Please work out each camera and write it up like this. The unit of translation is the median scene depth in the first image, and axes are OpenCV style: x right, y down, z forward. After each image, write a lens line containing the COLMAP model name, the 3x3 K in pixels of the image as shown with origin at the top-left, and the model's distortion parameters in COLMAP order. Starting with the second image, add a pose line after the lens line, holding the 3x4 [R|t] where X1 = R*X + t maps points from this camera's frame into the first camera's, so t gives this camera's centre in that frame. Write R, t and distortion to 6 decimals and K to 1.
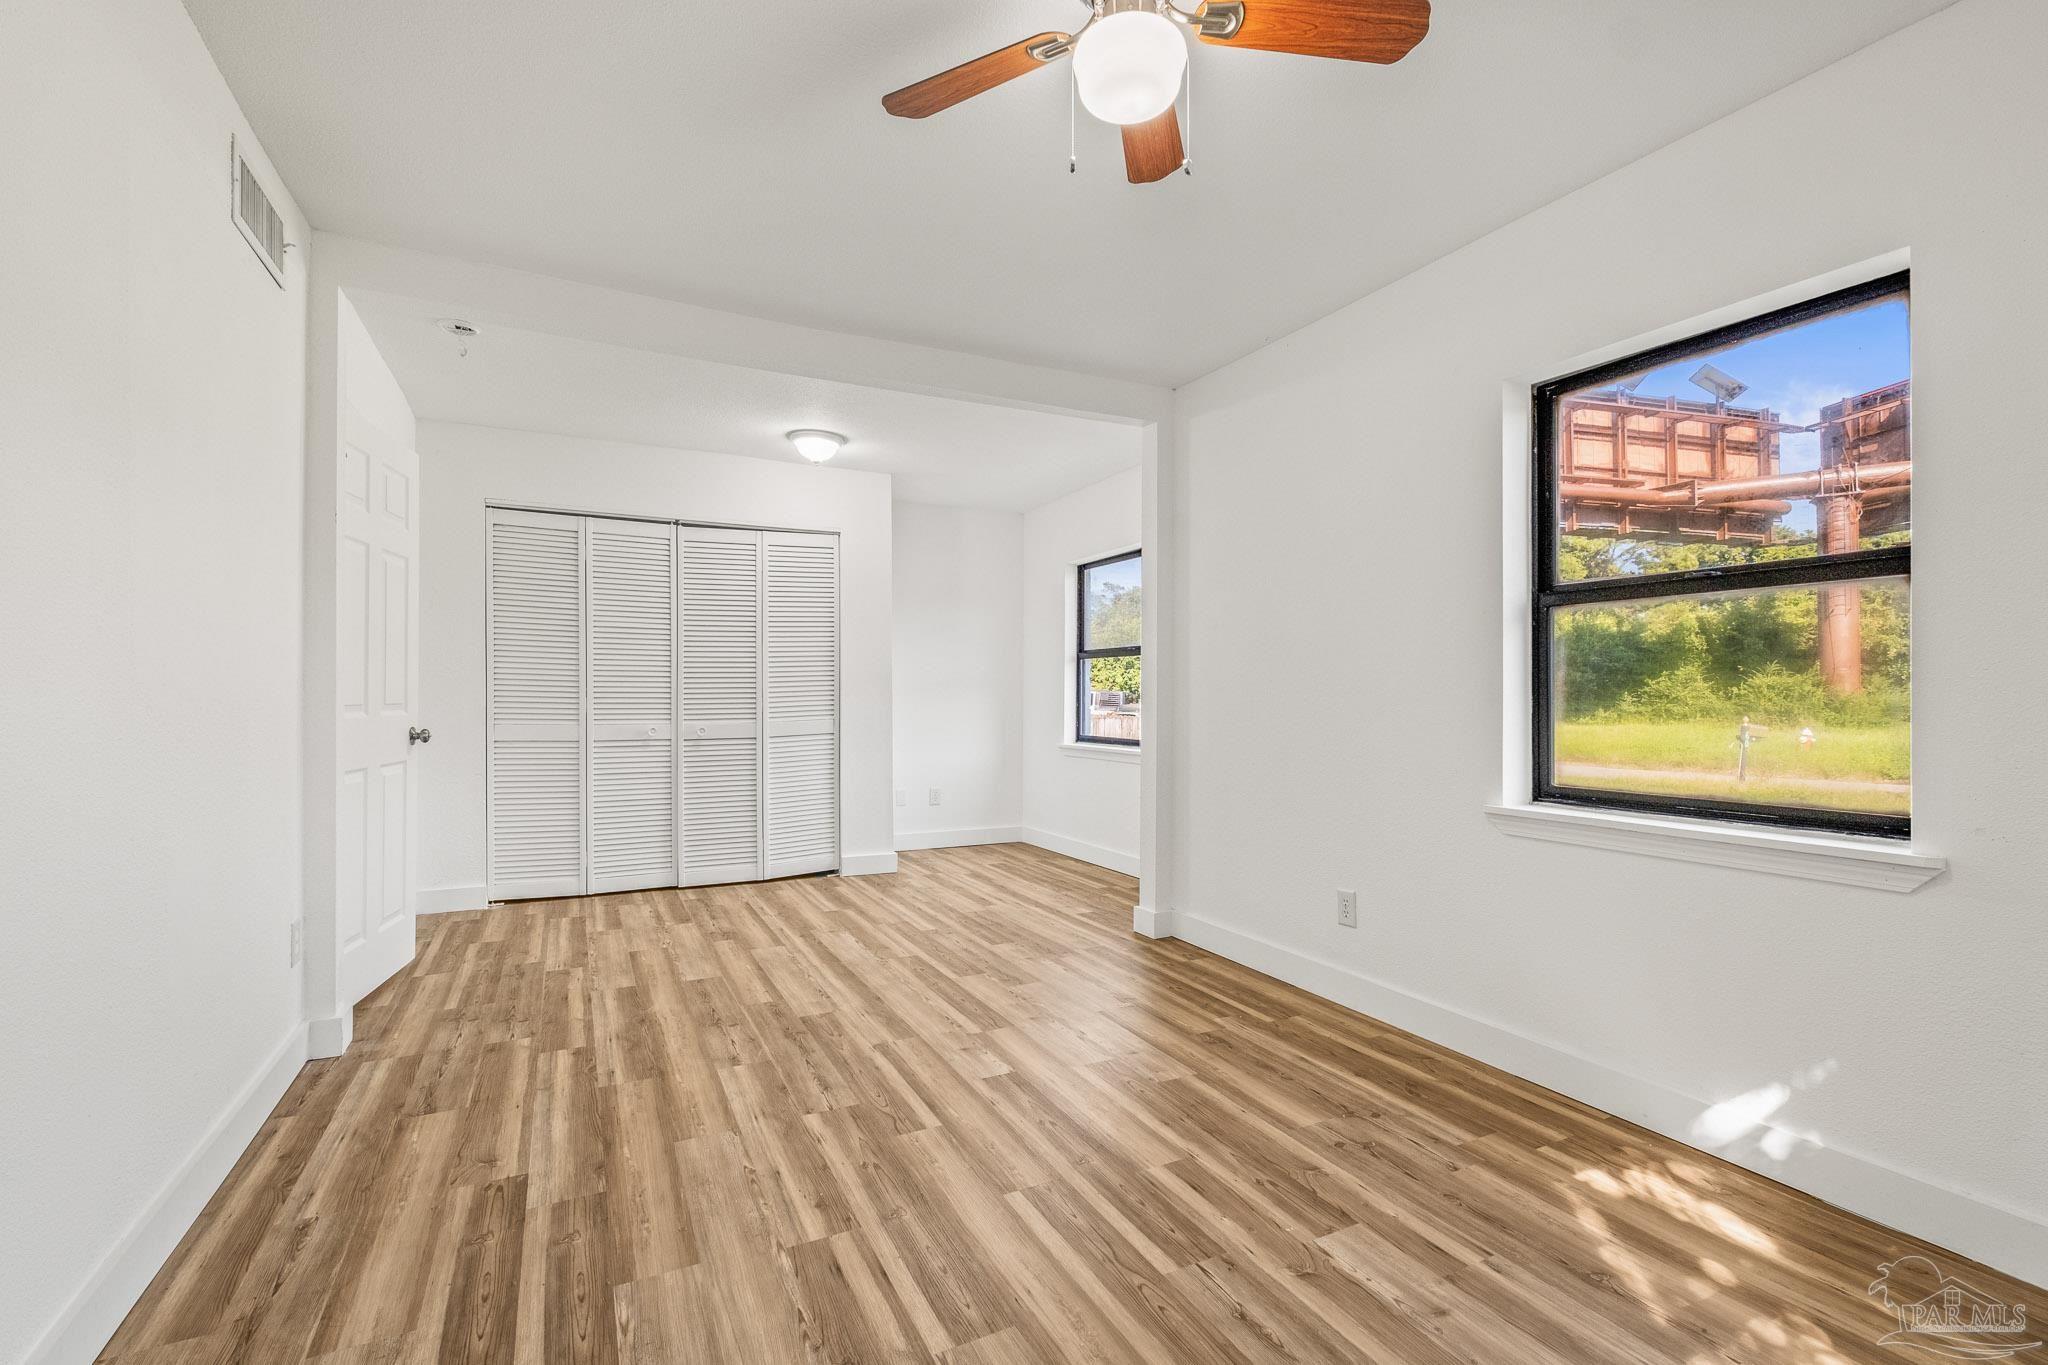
lens RADIAL K [[892.0, 0, 992.6], [0, 892.0, 690.1], [0, 0, 1]] dist [0.006676, -0.005432]
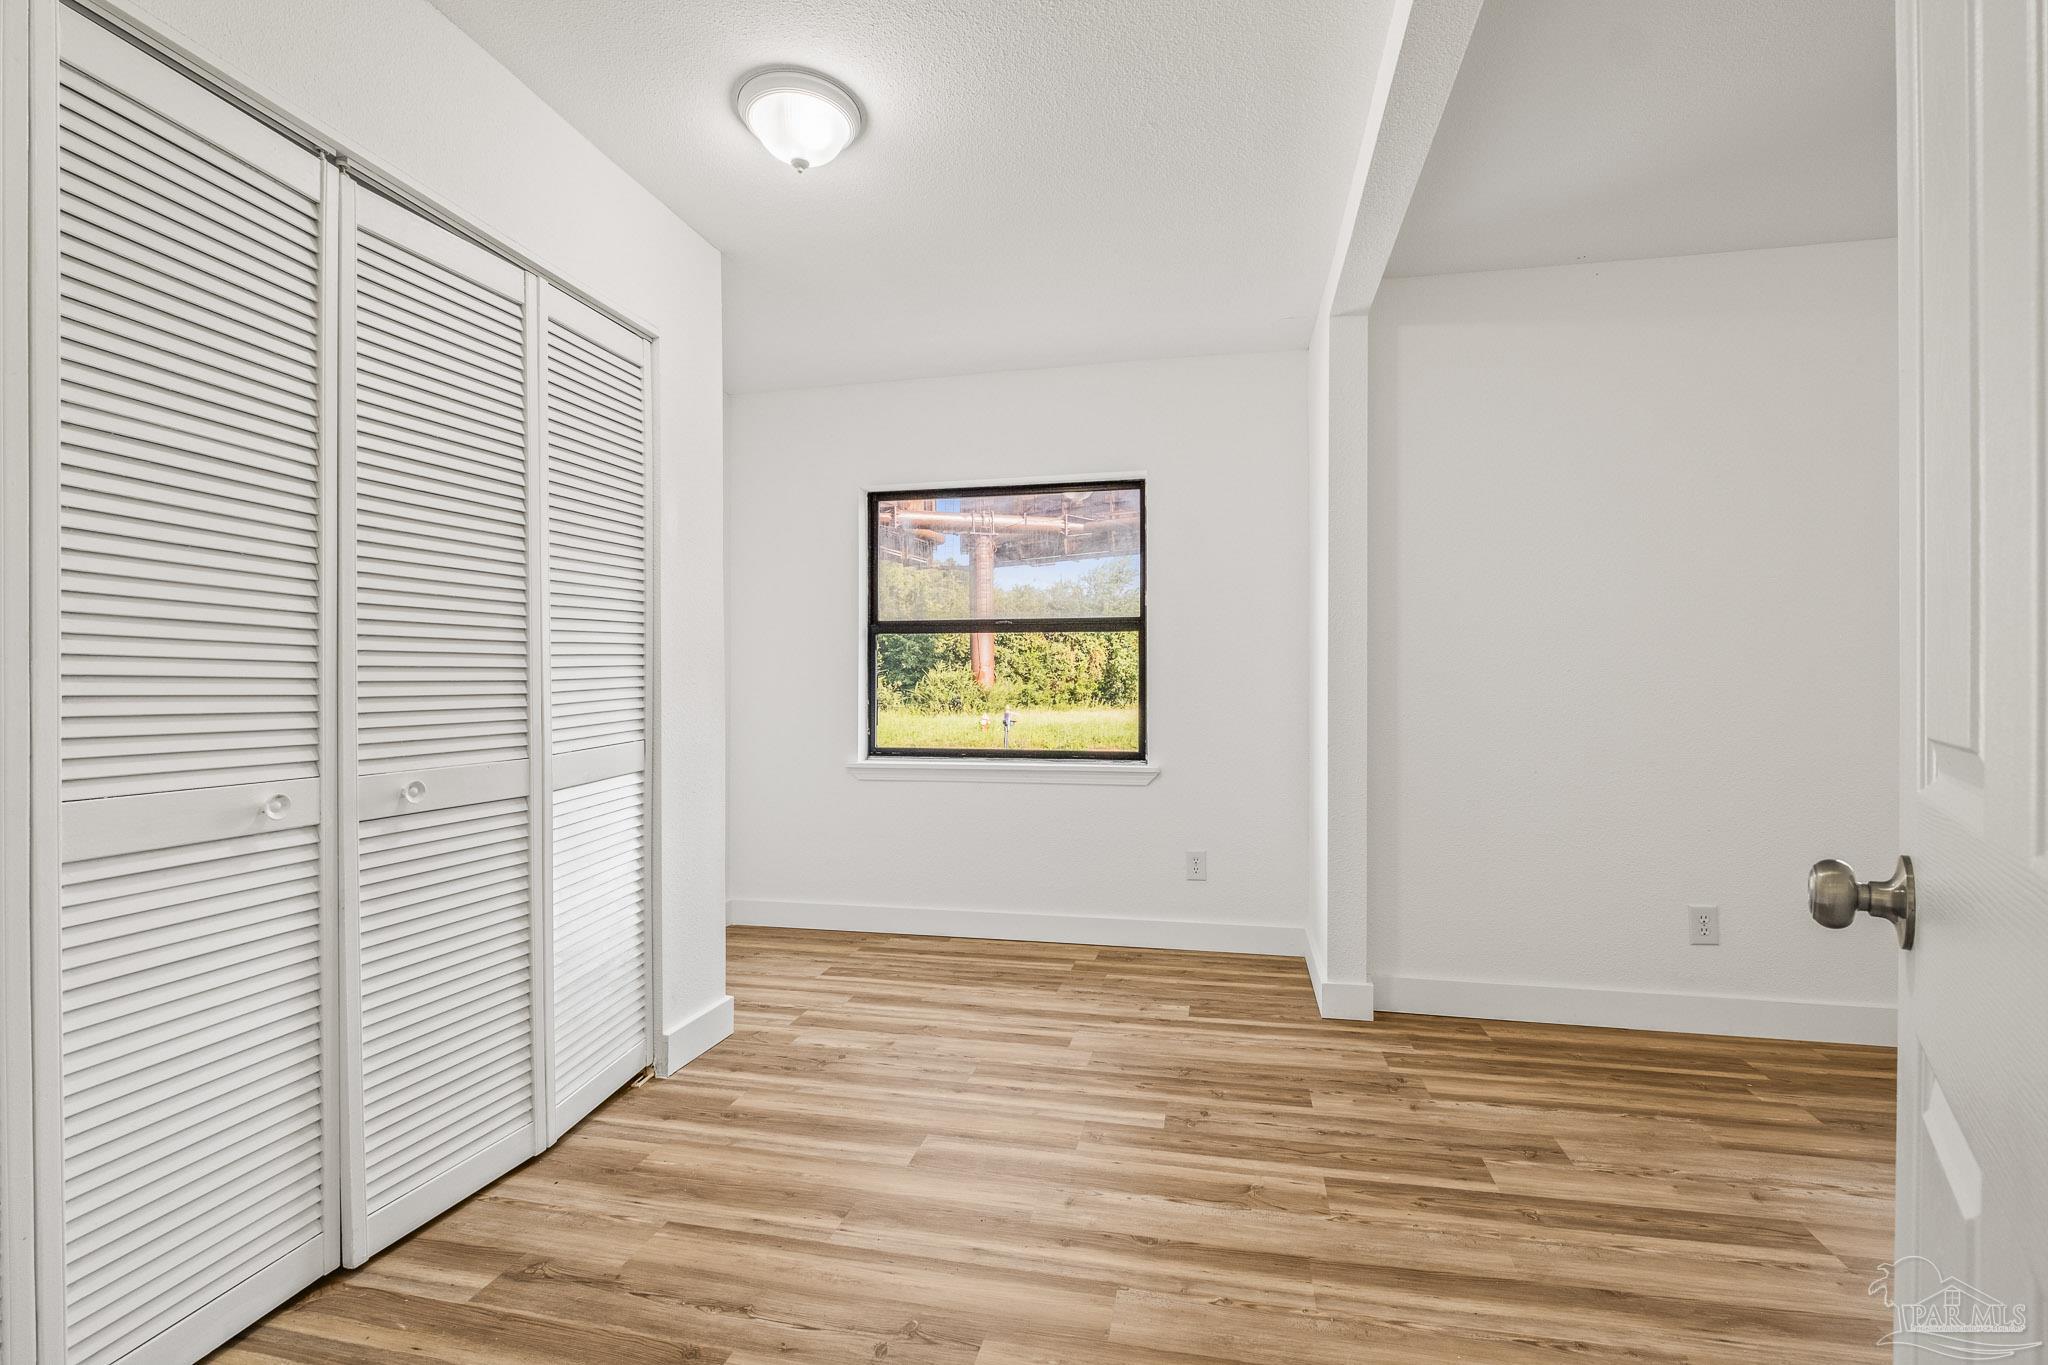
lens RADIAL K [[940.4, 0, 1082.3], [0, 940.4, 667.0], [0, 0, 1]] dist [0.000762, -0.000631]
pose [[0.610994, 0.016524, 0.791463, -0.566750], [-0.003656, 0.999830, -0.018051, 0.004288], [-0.791627, 0.008136, 0.610951, 0.704143]]
